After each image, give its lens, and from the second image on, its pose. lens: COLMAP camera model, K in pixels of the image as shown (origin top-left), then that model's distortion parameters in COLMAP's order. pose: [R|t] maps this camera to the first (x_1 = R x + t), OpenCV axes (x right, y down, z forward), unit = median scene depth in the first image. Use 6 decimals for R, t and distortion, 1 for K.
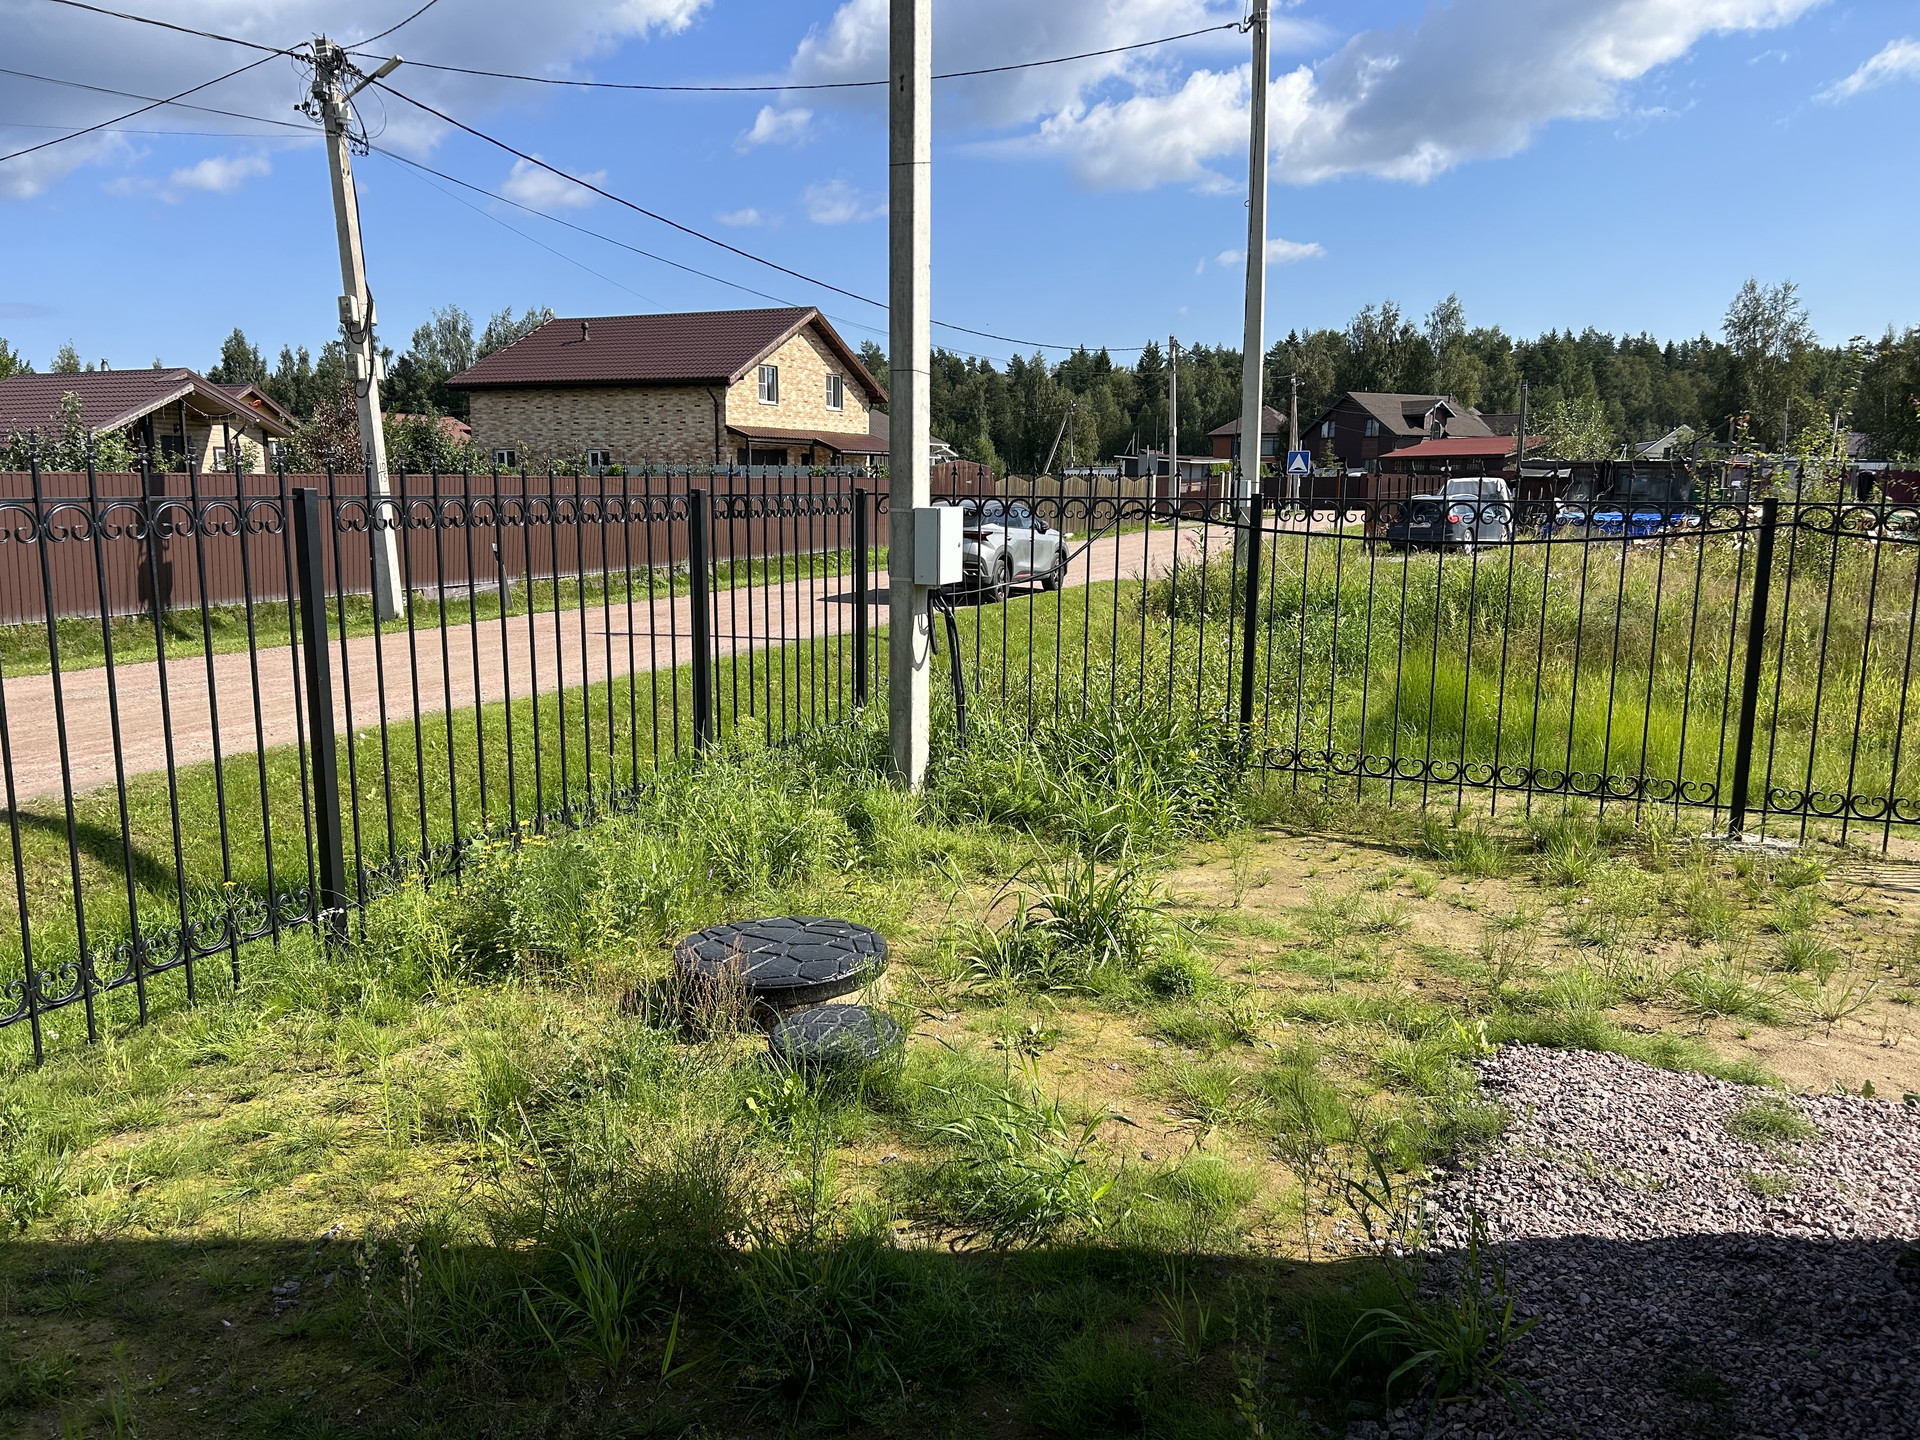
lens RADIAL K [[1413.2, 0, 976.7], [0, 1413.2, 731.4], [0, 0, 1]] dist [0.099186, -0.113197]
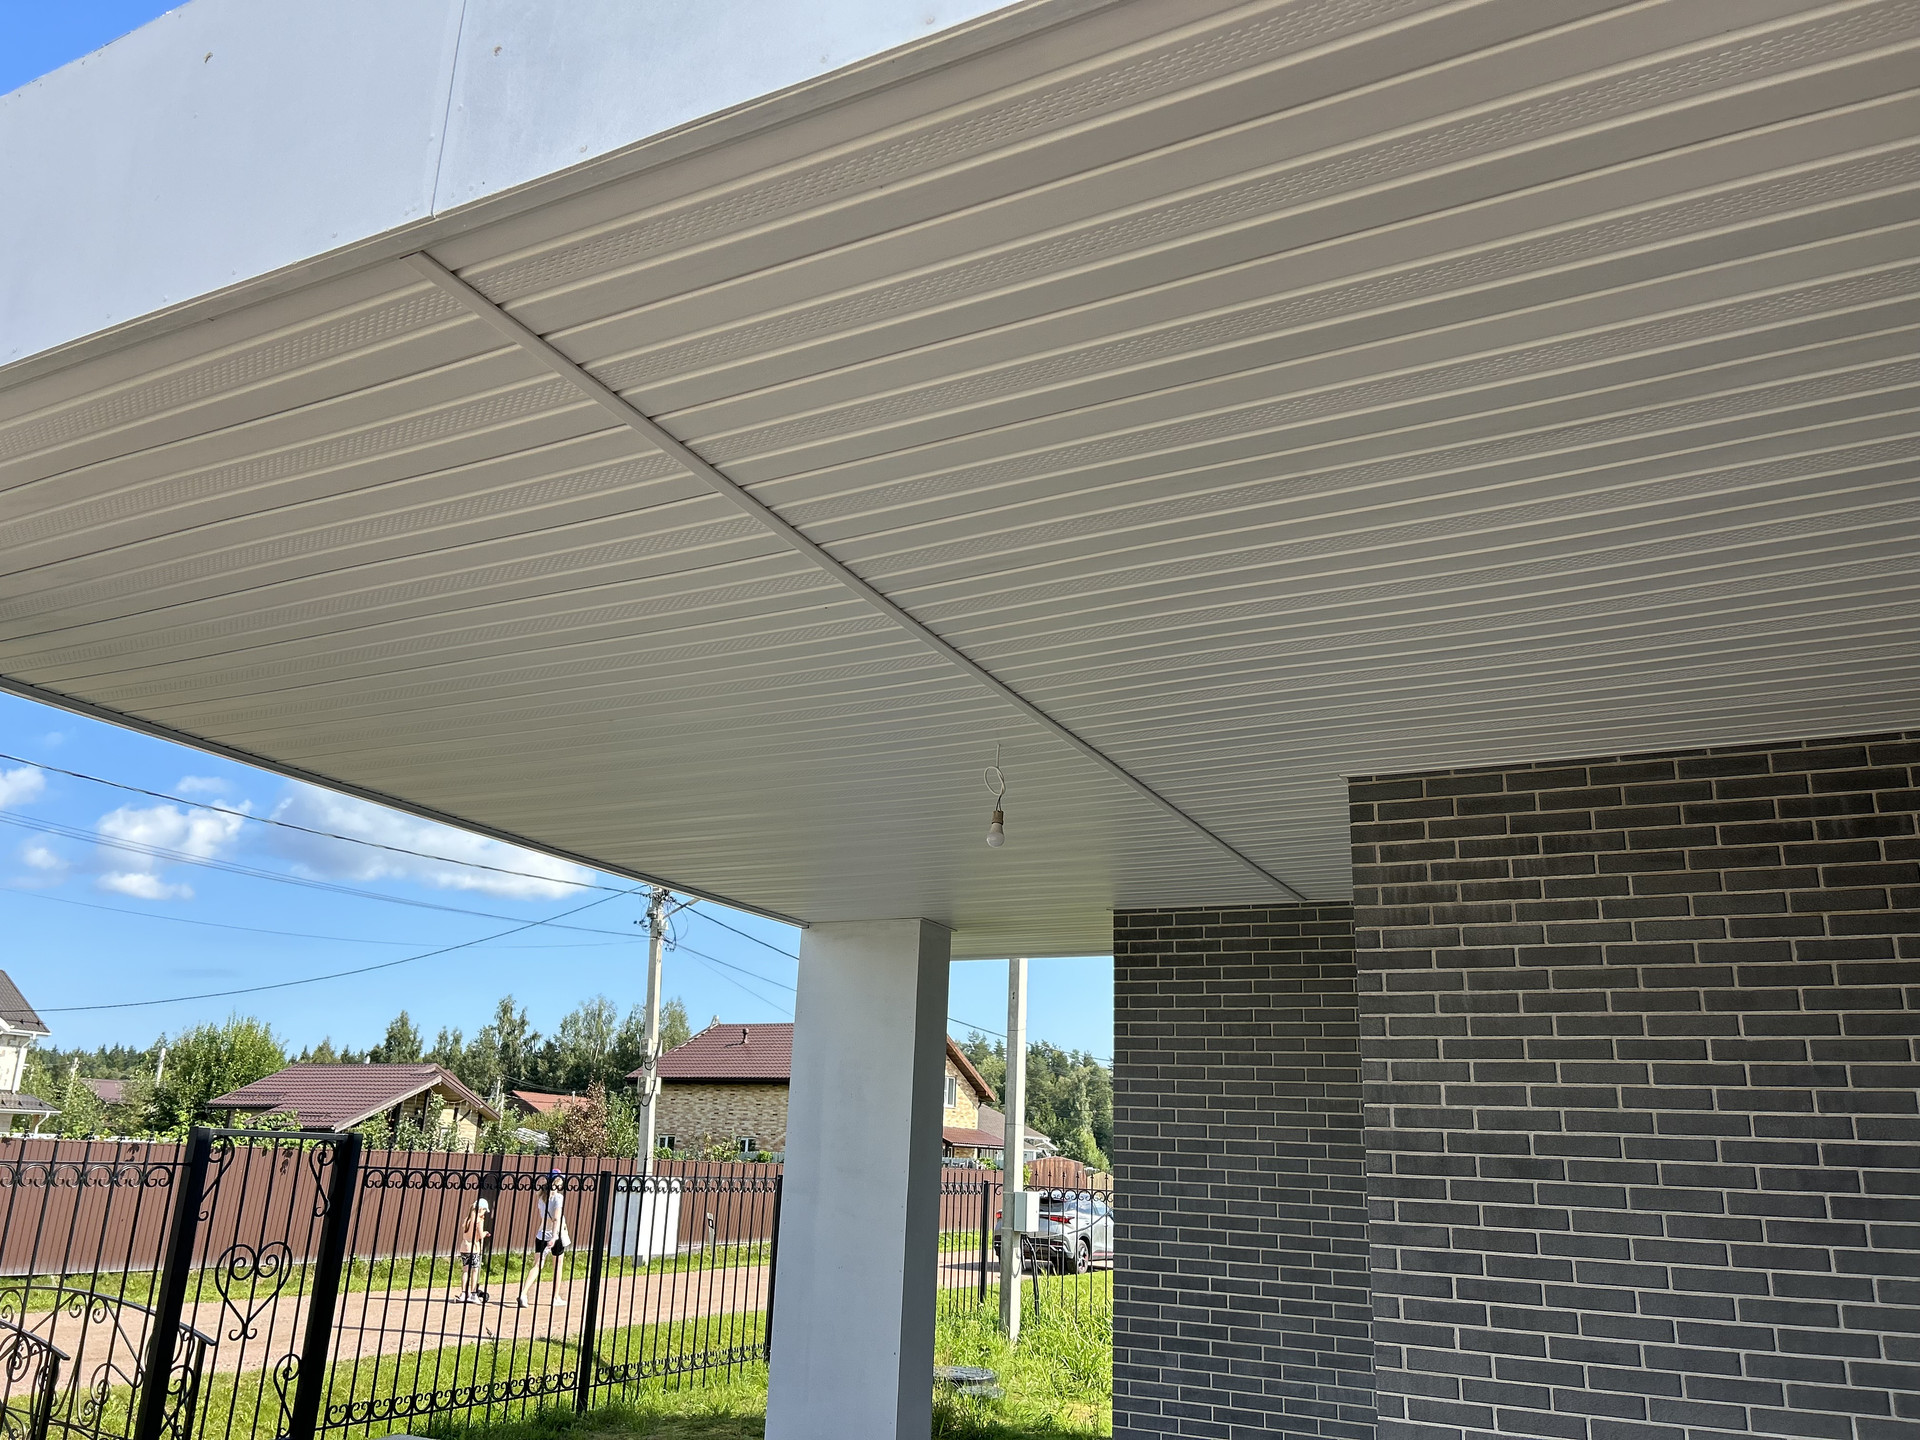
lens RADIAL K [[1490.8, 0, 941.0], [0, 1490.8, 717.6], [0, 0, 1]] dist [0.024536, -0.000040]
pose [[0.995234, 0.007759, -0.097205, 0.010028], [-0.050880, 0.891701, -0.449755, 0.038902], [0.083188, 0.452557, 0.887847, -0.230659]]
